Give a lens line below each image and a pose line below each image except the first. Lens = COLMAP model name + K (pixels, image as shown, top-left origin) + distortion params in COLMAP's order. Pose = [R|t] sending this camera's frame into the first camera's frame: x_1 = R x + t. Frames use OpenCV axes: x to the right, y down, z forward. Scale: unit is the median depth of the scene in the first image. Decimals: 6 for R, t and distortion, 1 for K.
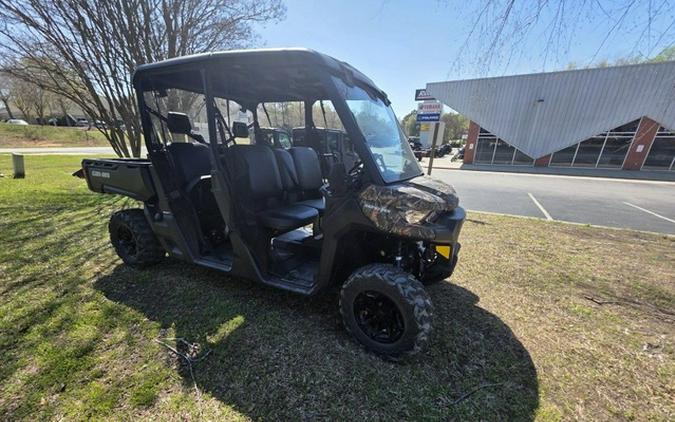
lens RADIAL K [[270.8, 0, 338.6], [0, 270.8, 252.8], [0, 0, 1]] dist [0.002060, -0.000046]
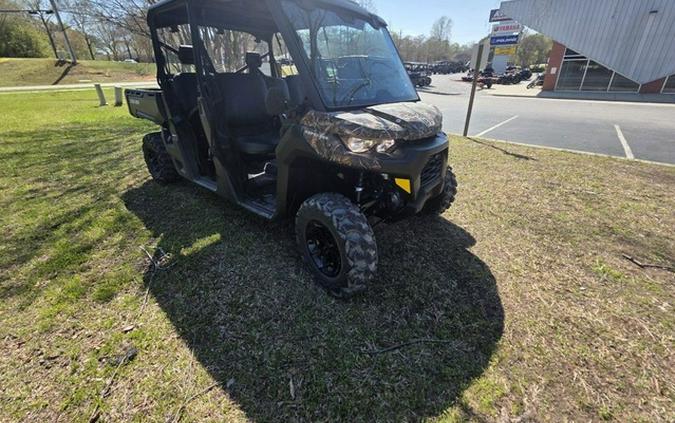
lens RADIAL K [[271.0, 0, 338.1], [0, 271.0, 182.0], [0, 0, 1]] dist [0.001278, 0.000185]
pose [[0.974271, 0.061729, -0.216761, 0.279818], [-0.061679, 0.998071, 0.007002, -0.005634], [0.216775, 0.006548, 0.976200, 0.051307]]
